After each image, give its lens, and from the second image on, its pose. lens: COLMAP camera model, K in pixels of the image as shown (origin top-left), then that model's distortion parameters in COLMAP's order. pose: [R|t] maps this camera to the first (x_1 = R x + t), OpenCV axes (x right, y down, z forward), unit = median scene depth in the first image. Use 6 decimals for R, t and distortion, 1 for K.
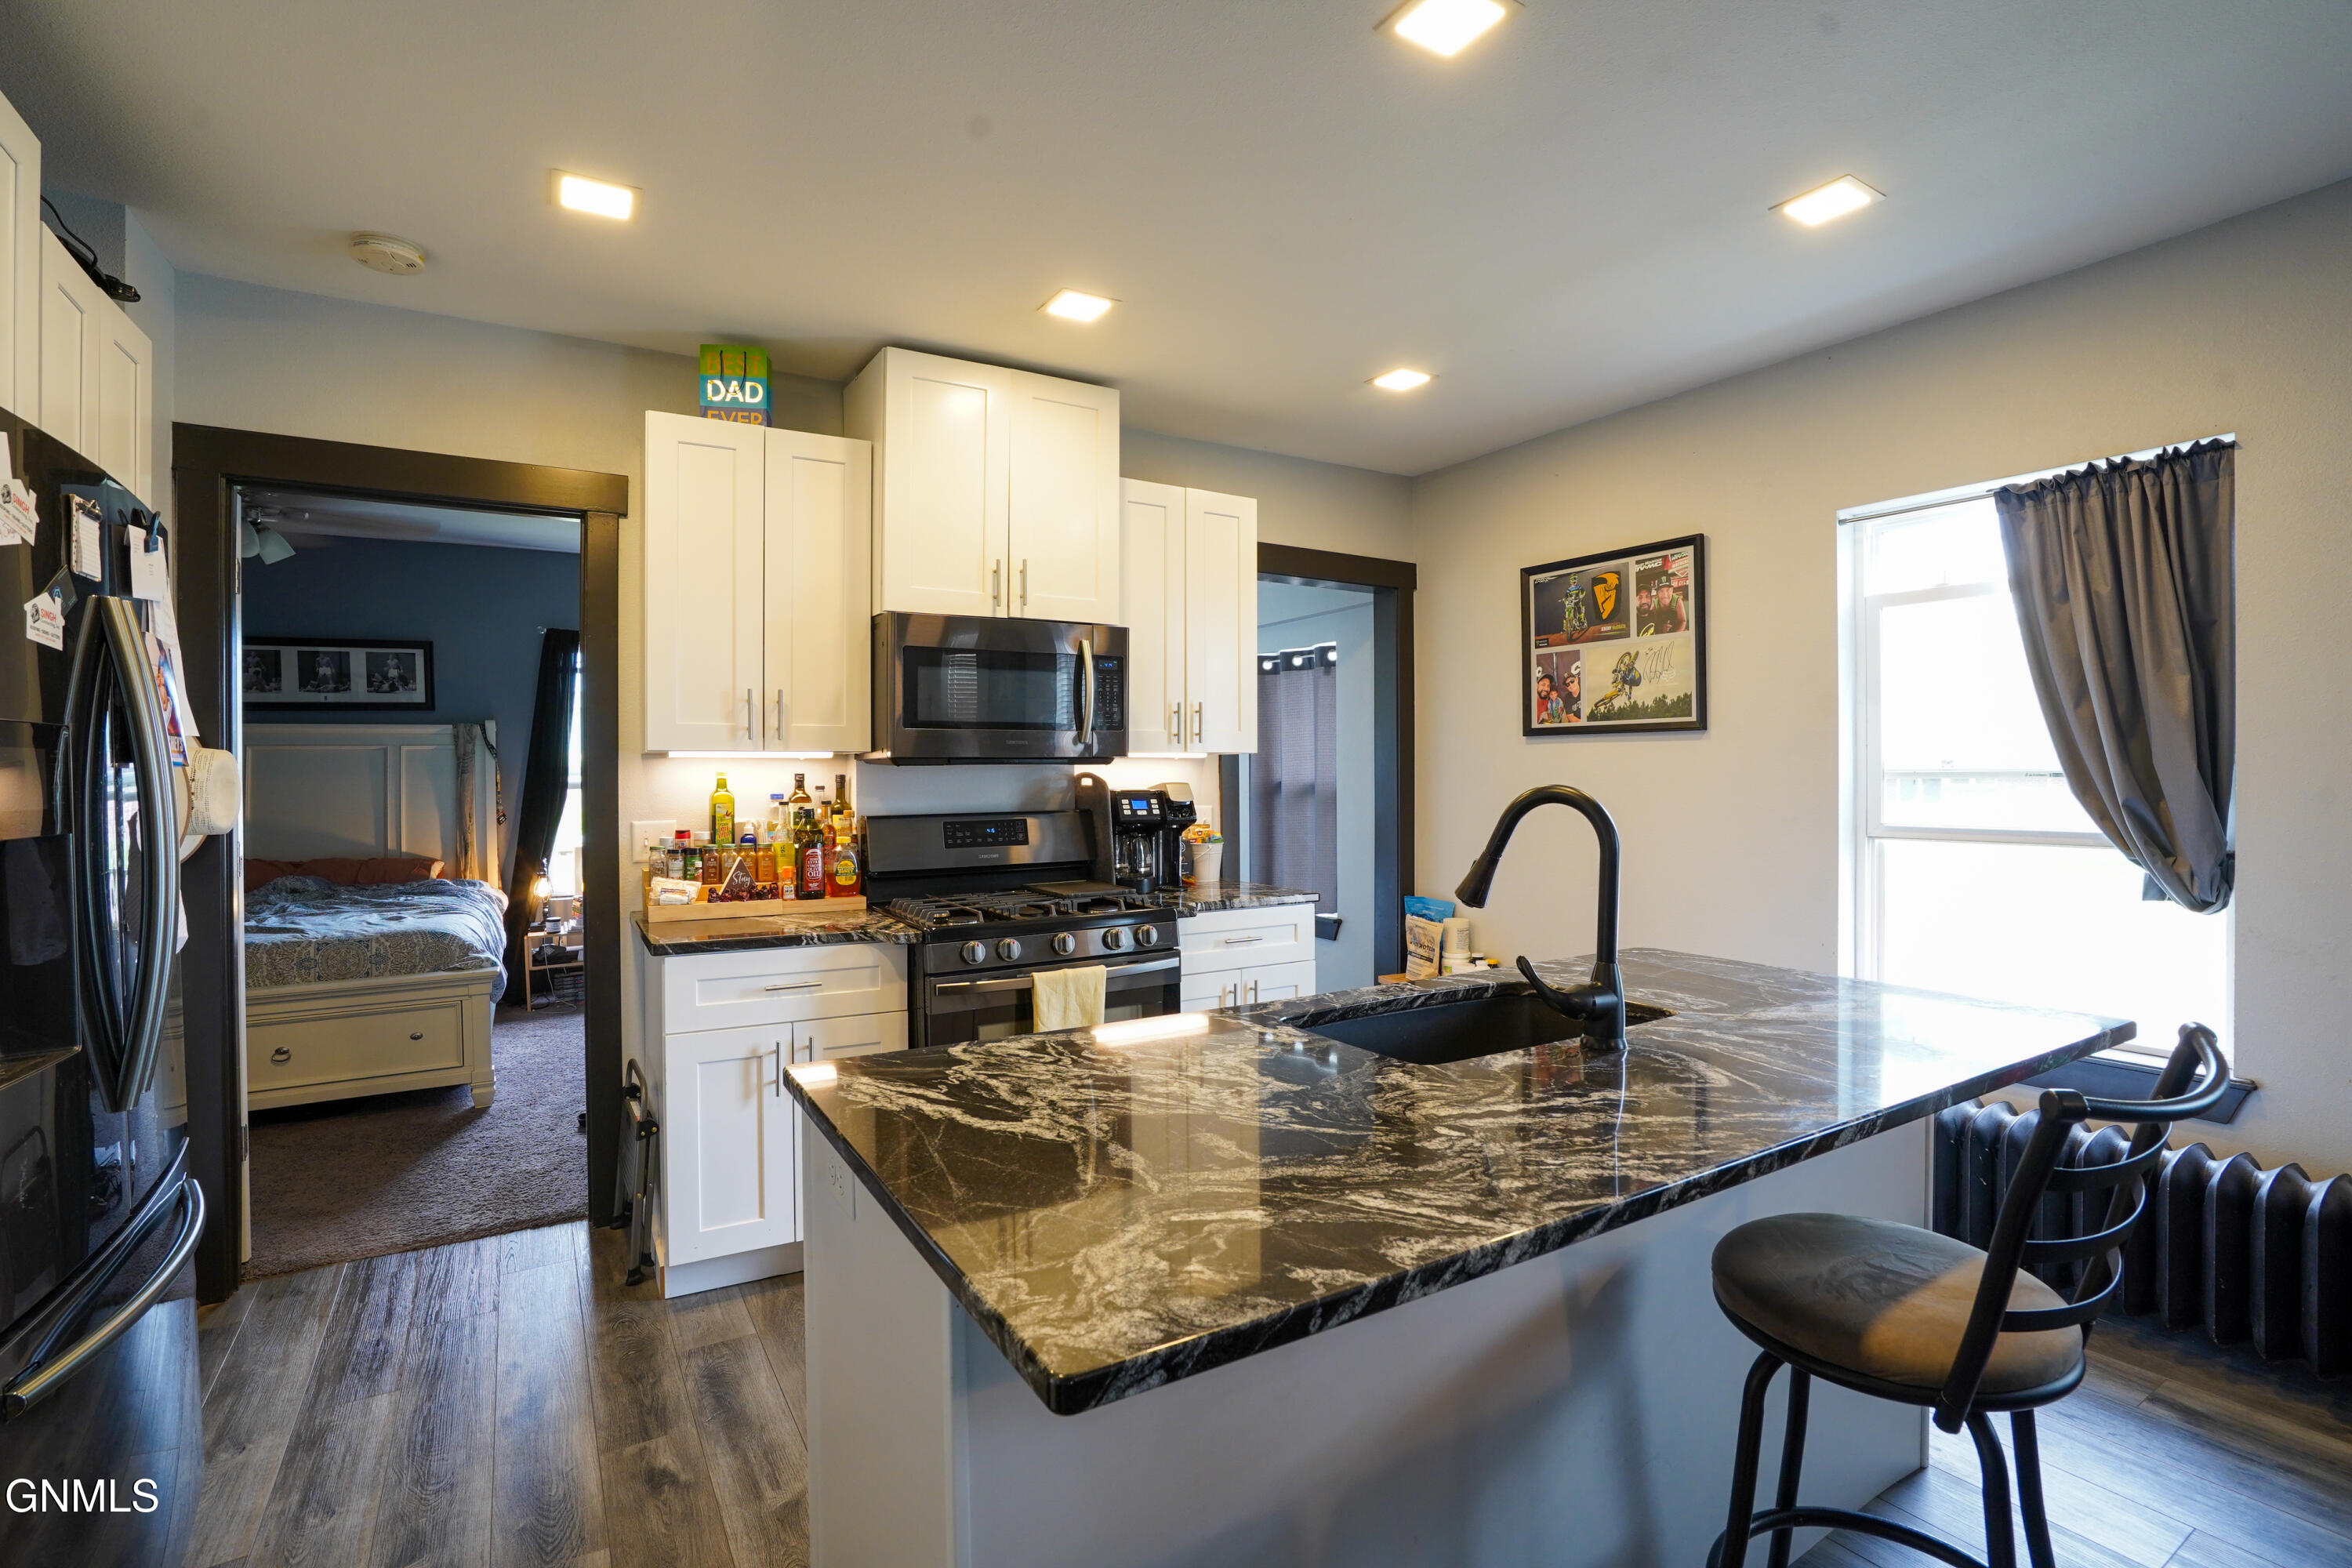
lens RADIAL K [[1087.3, 0, 1167.5], [0, 1087.3, 784.4], [0, 0, 1]] dist [-0.032646, 0.001155]
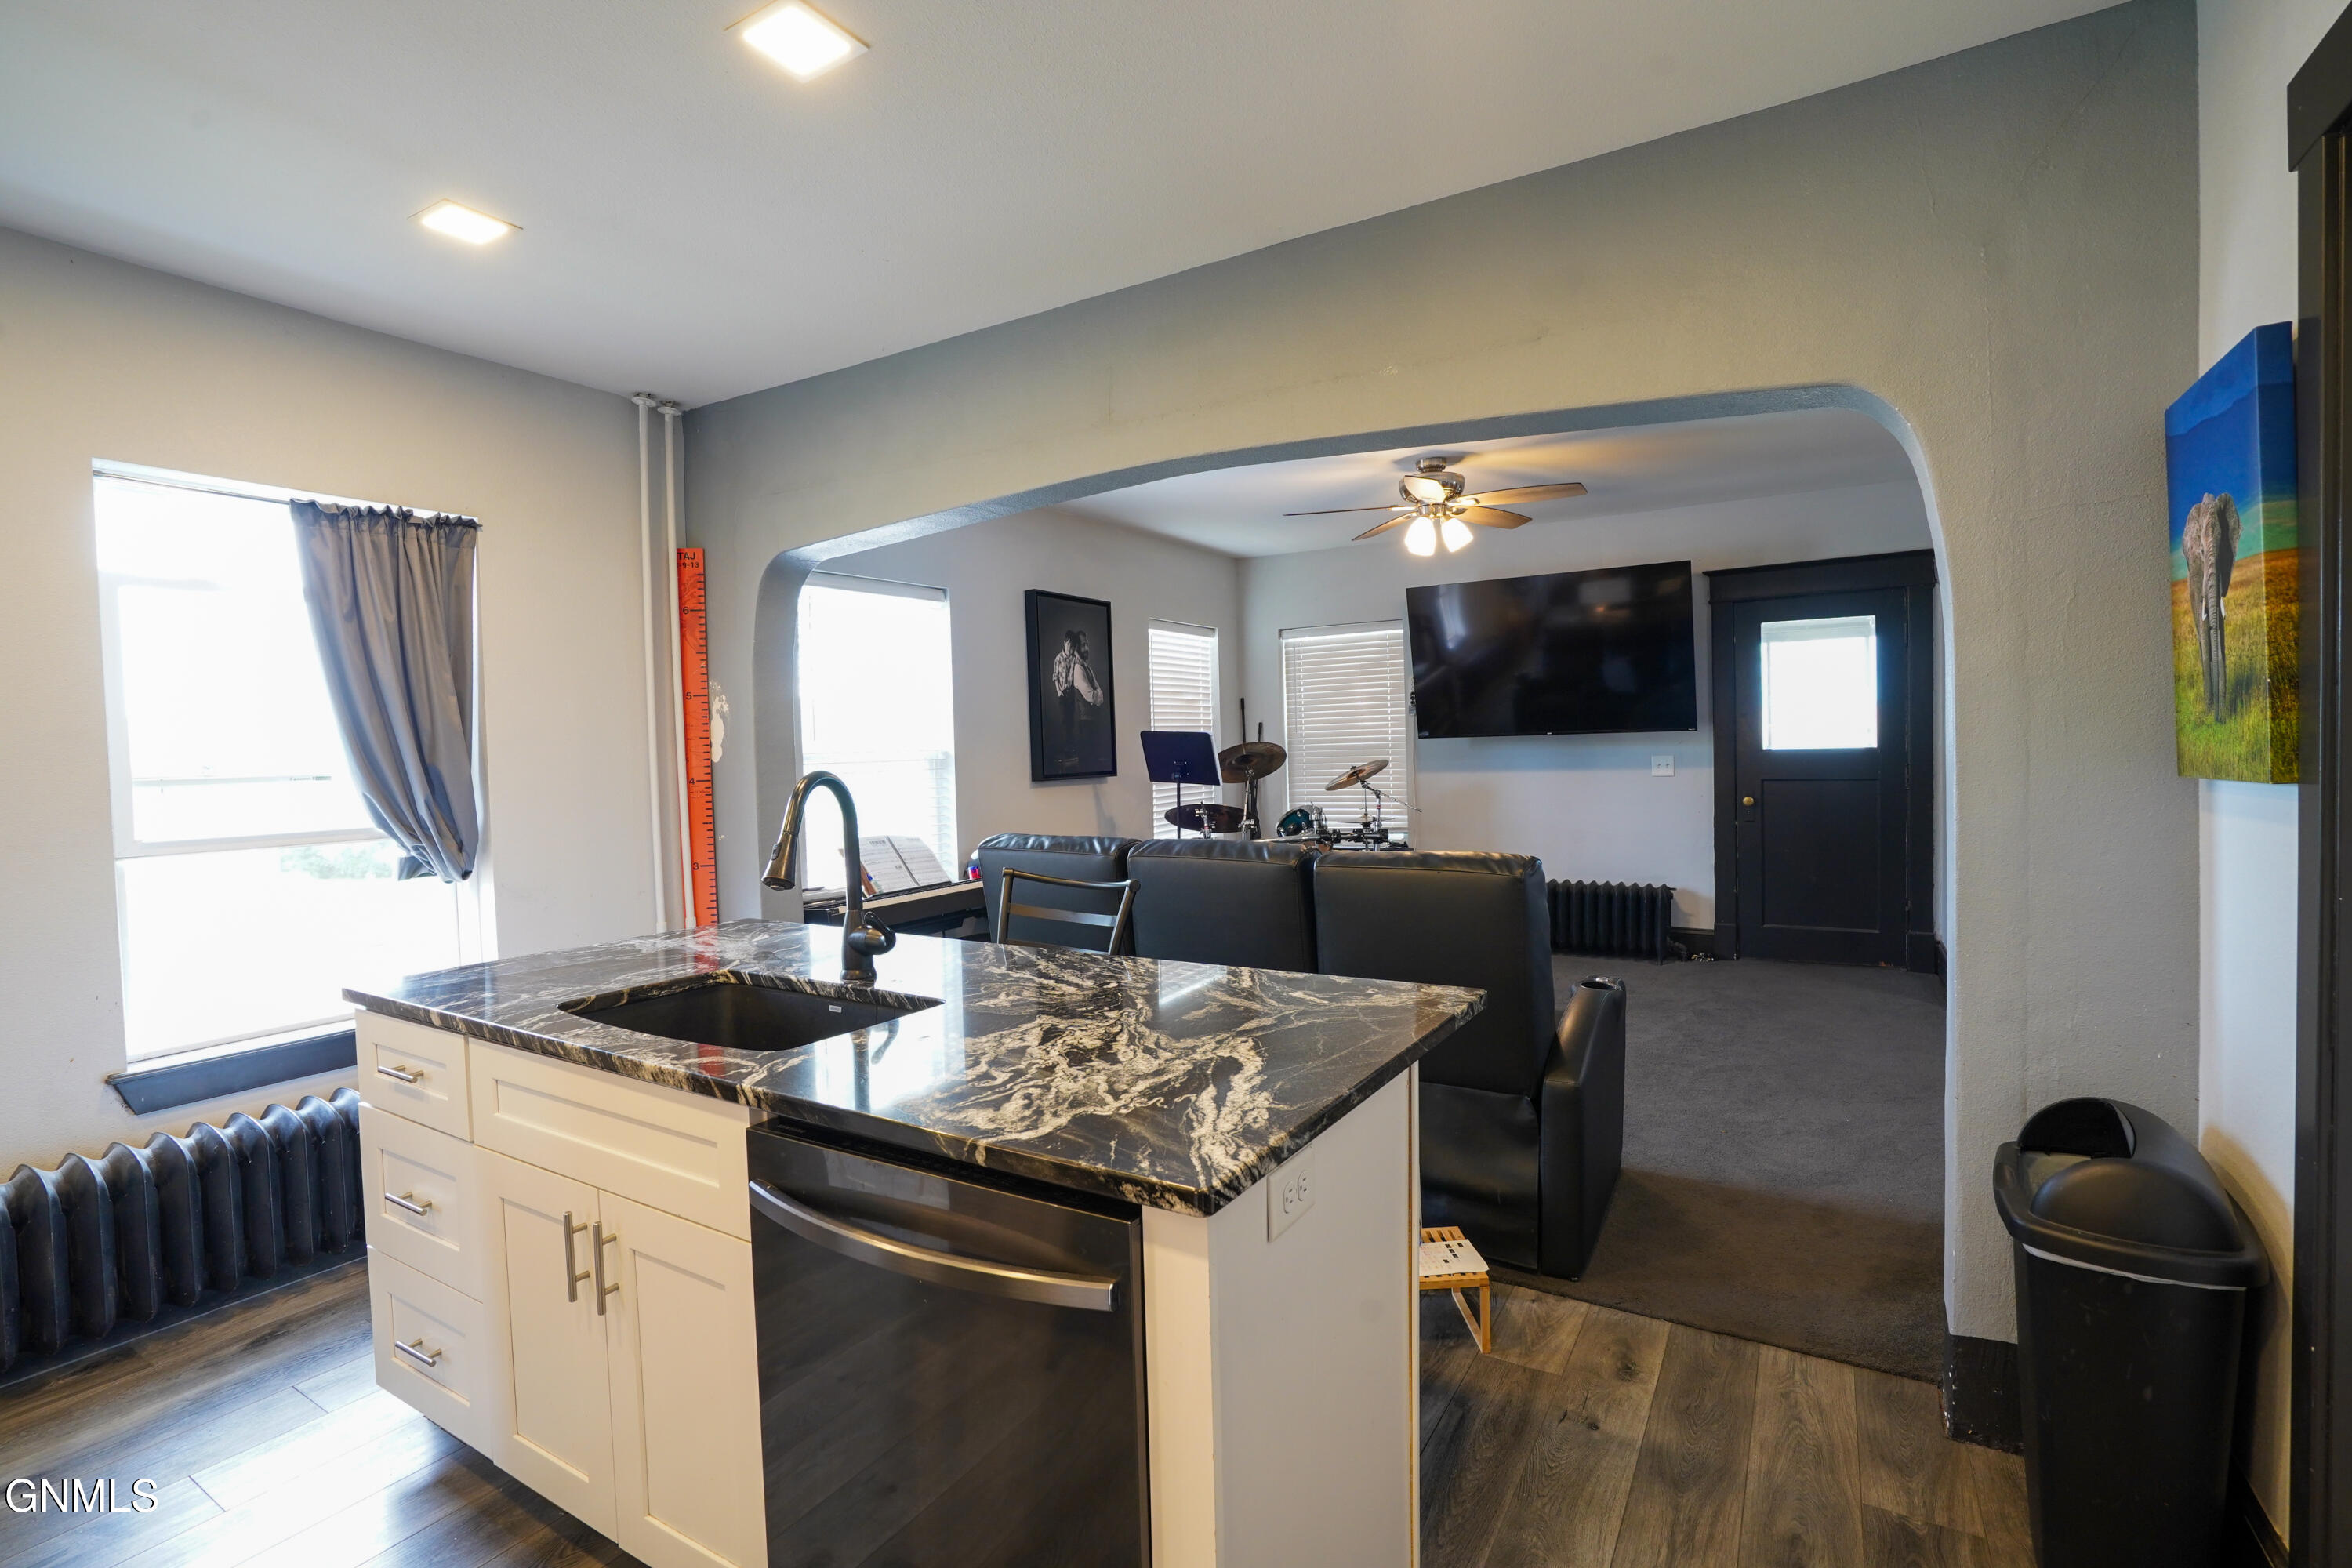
lens RADIAL K [[1087.3, 0, 1169.3], [0, 1087.3, 772.9], [0, 0, 1]] dist [-0.032646, 0.001155]
pose [[-0.461313, -0.001685, 0.887236, -0.980403], [0.035788, 0.999149, 0.020505, -0.007868], [-0.886516, 0.041211, -0.460860, 1.385431]]
